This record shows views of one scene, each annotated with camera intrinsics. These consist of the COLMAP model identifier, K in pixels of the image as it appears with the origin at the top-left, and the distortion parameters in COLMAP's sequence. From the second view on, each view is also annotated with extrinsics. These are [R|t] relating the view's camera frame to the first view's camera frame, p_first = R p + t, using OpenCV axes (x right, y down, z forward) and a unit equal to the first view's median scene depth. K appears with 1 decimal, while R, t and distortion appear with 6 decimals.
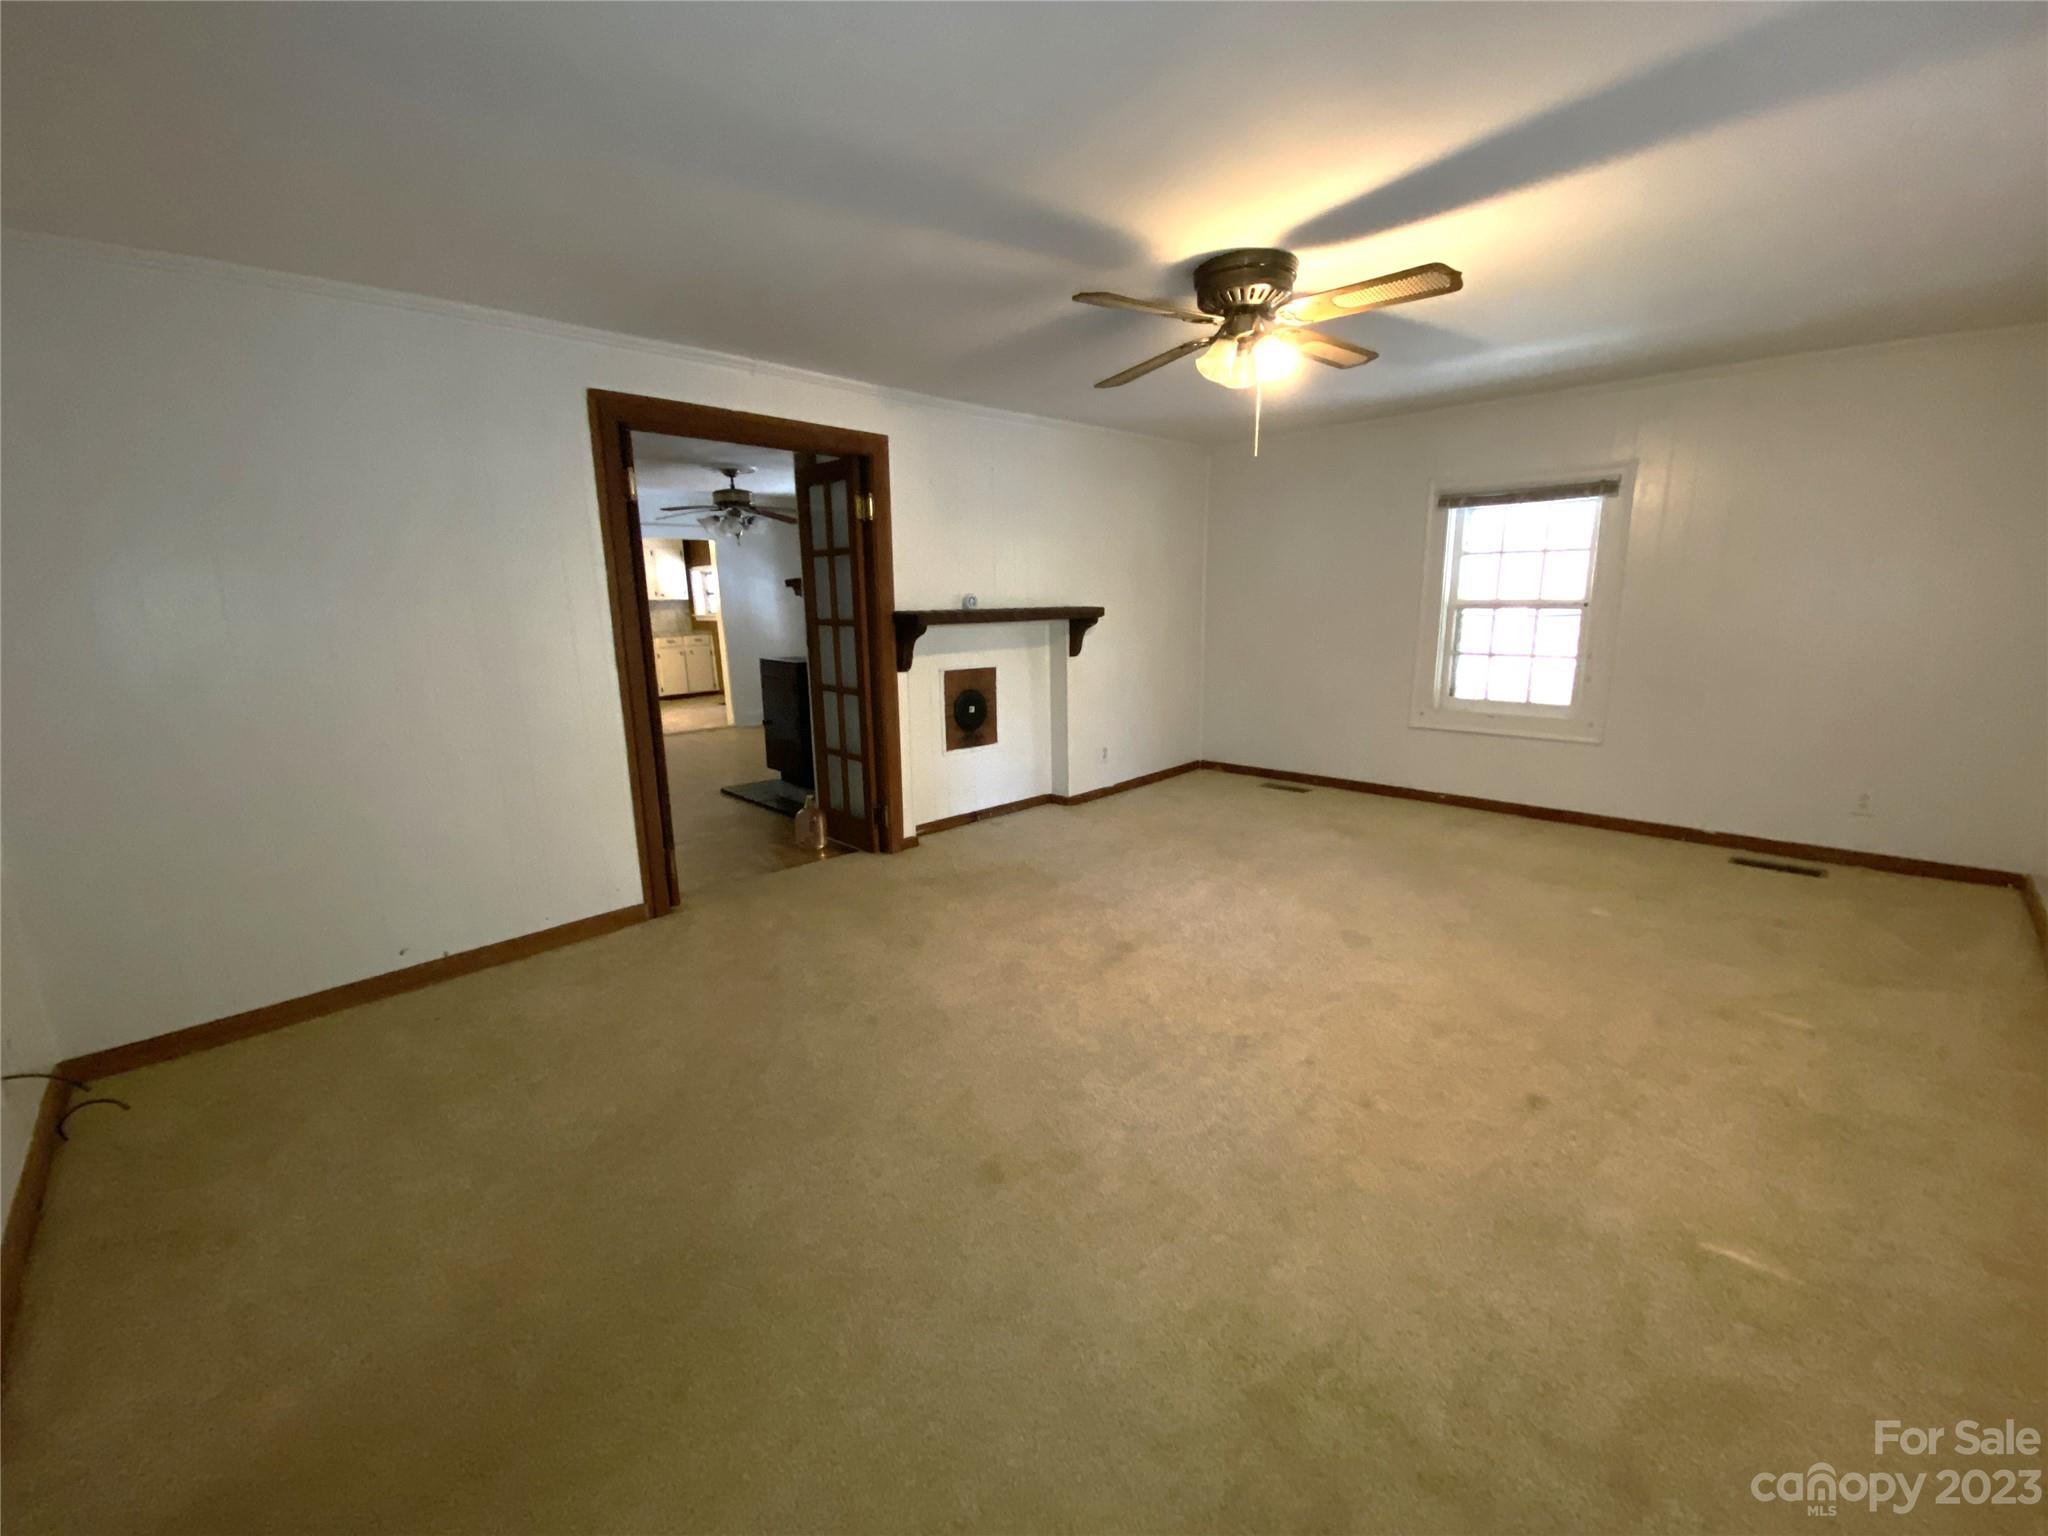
lens RADIAL K [[829.5, 0, 1020.8], [0, 829.5, 774.0], [0, 0, 1]] dist [0.029556, -0.022590]
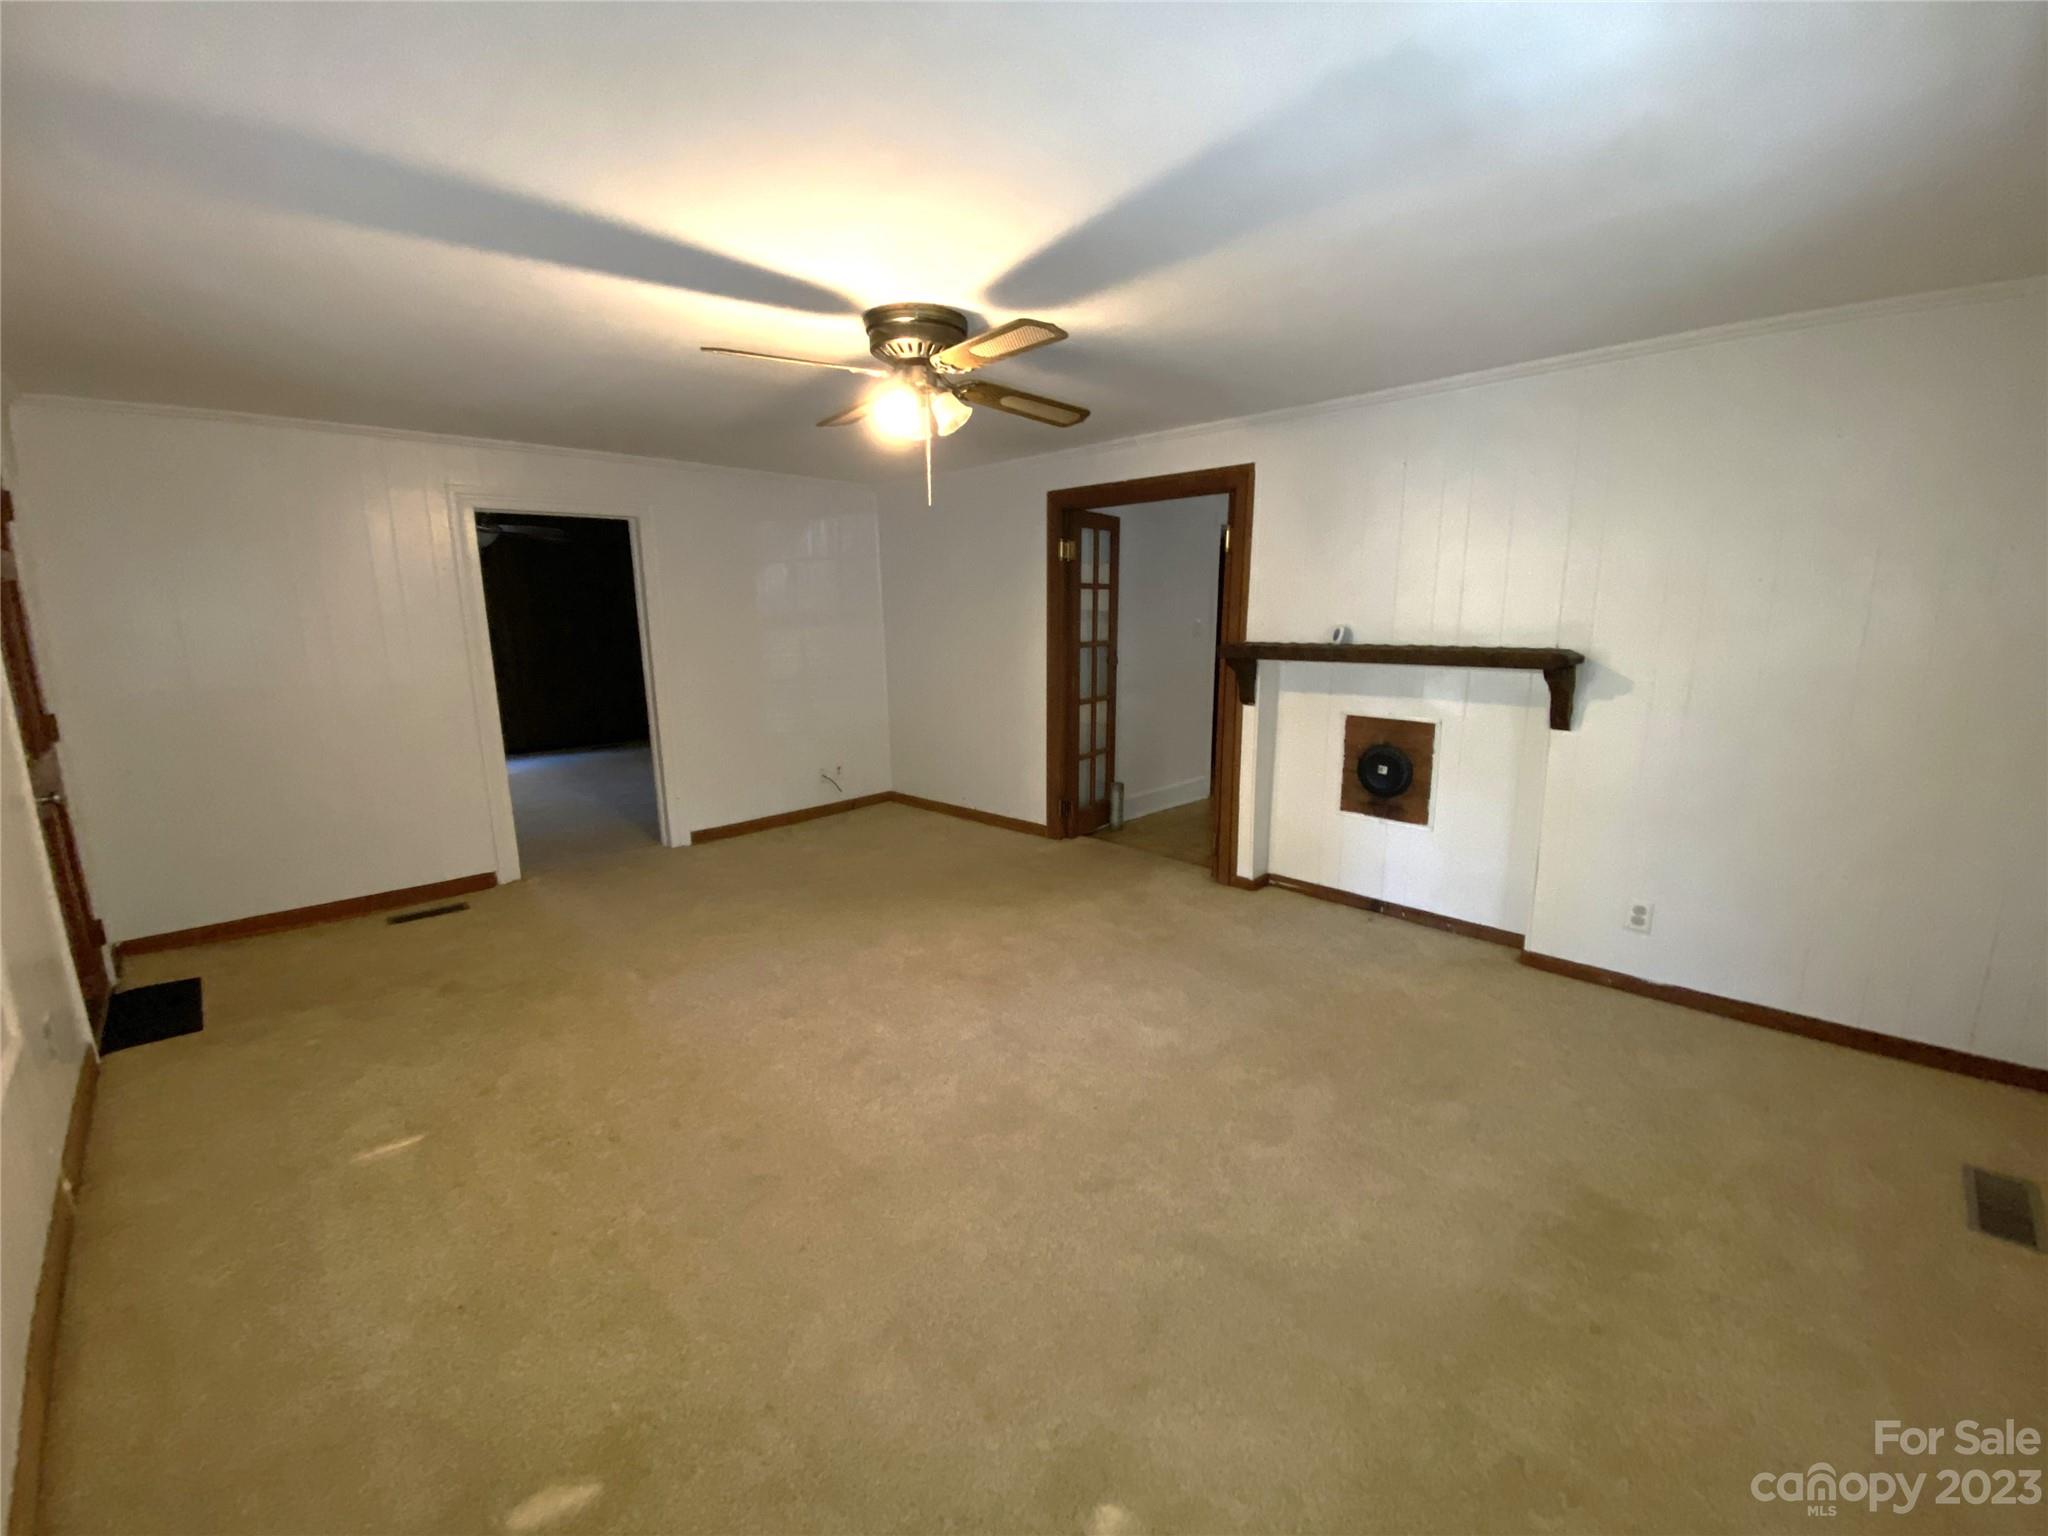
lens RADIAL K [[829.5, 0, 1020.8], [0, 829.5, 774.0], [0, 0, 1]] dist [0.029556, -0.022590]
pose [[-0.006161, 0.209724, -0.977741, 0.738148], [-0.199278, 0.957891, 0.206722, -0.174373], [0.979924, 0.196116, 0.035892, 0.654938]]
